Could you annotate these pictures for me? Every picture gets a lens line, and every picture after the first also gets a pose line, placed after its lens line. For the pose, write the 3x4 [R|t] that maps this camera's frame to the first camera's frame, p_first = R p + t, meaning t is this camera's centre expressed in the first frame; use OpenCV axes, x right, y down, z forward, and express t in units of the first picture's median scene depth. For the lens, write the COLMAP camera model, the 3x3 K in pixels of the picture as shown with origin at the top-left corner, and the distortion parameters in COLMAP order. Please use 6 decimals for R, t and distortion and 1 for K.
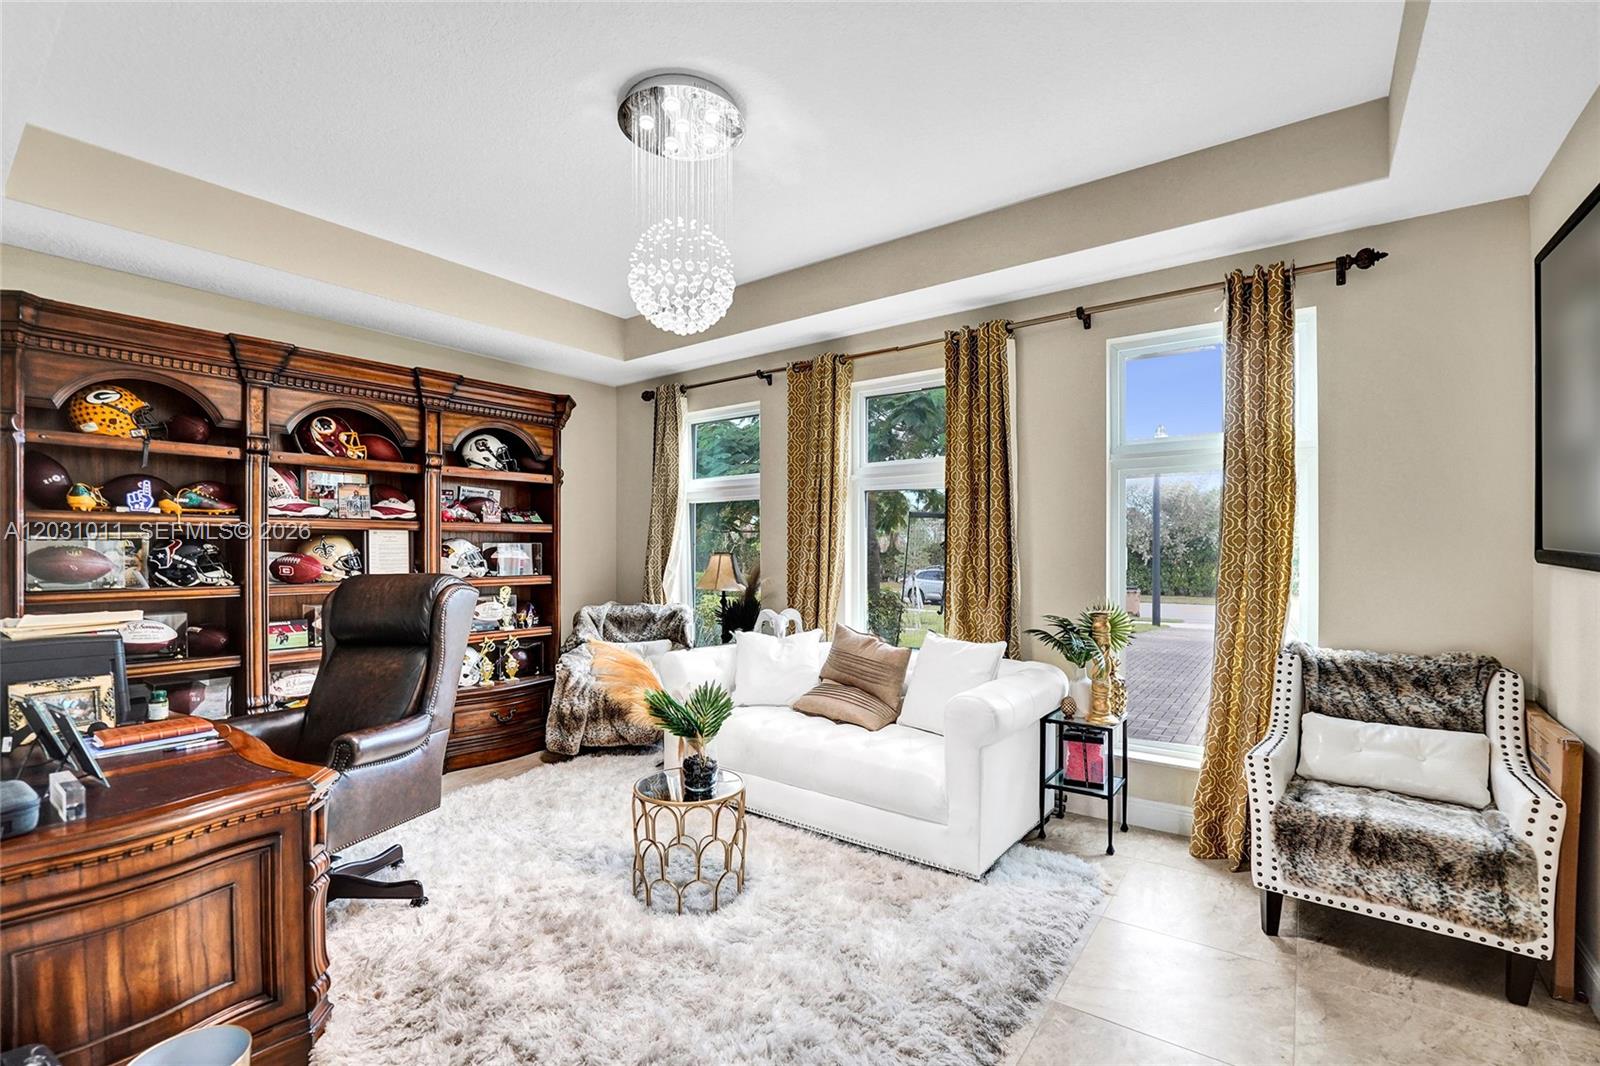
lens RADIAL K [[708.6, 0, 804.6], [0, 708.6, 525.8], [0, 0, 1]] dist [-0.002269, 0.000207]
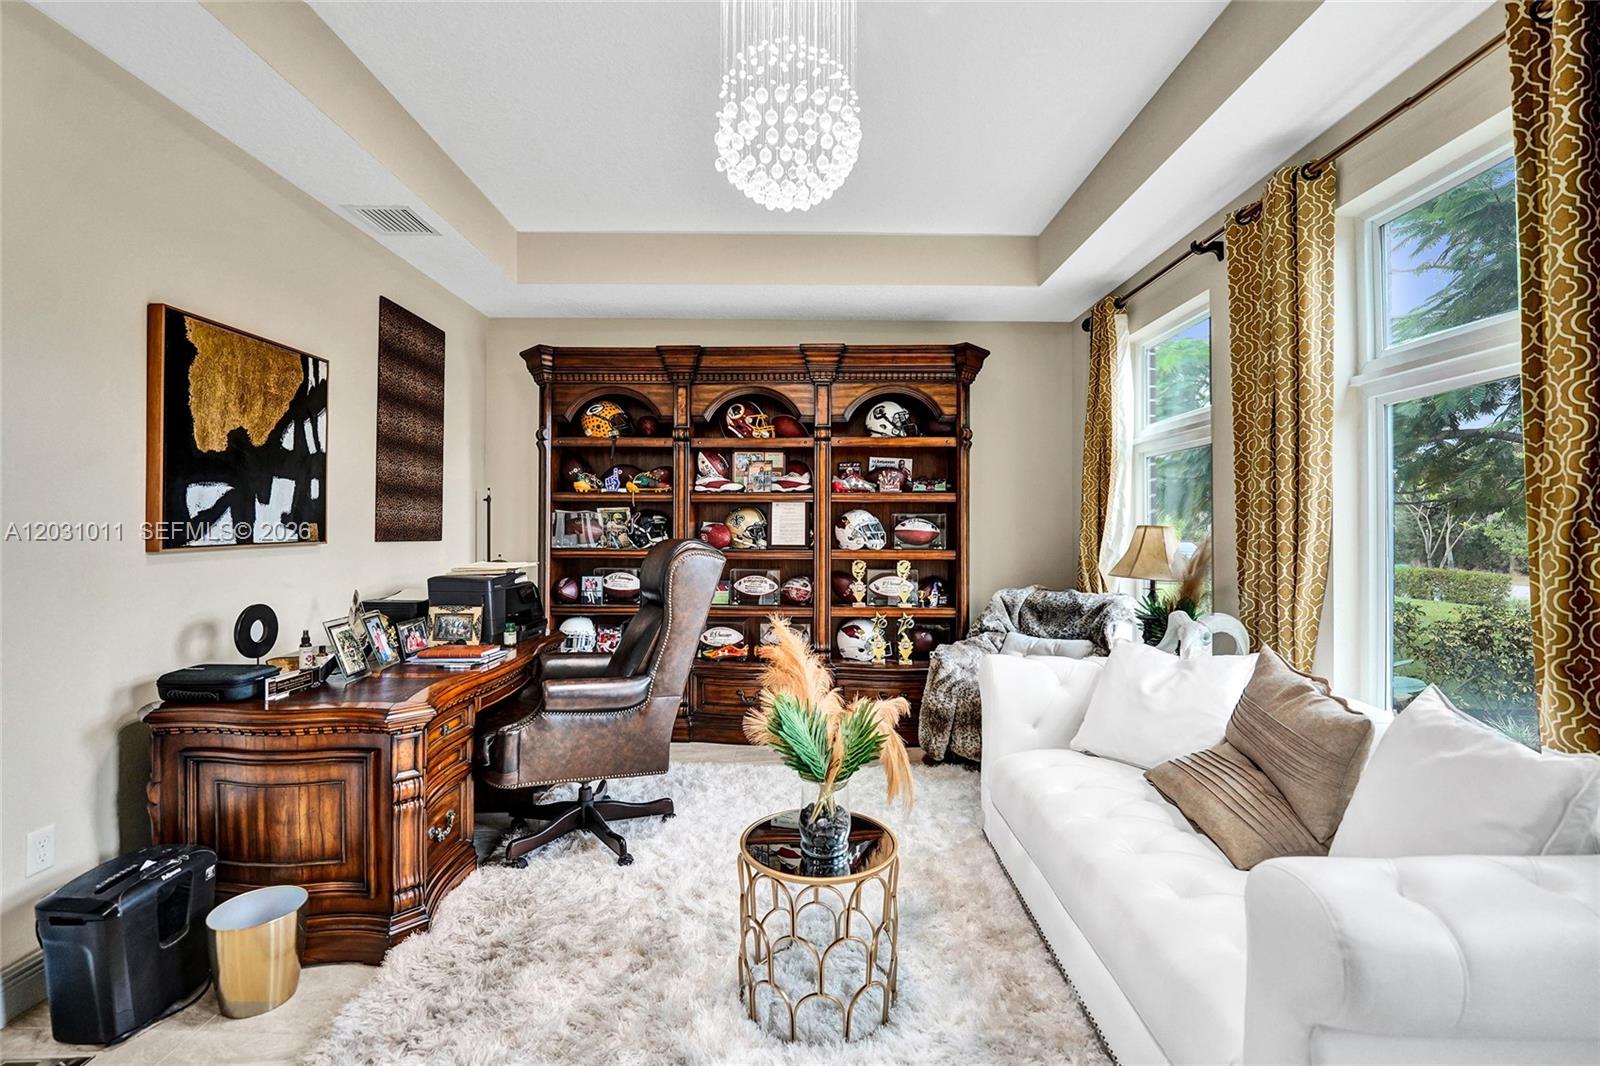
lens RADIAL K [[690.7, 0, 800.6], [0, 690.7, 512.8], [0, 0, 1]] dist [-0.021466, 0.000196]
pose [[0.596130, -0.018011, -0.802686, 0.242978], [0.021914, 0.999741, -0.006158, 0.027008], [0.802589, -0.013919, 0.596370, 0.372819]]
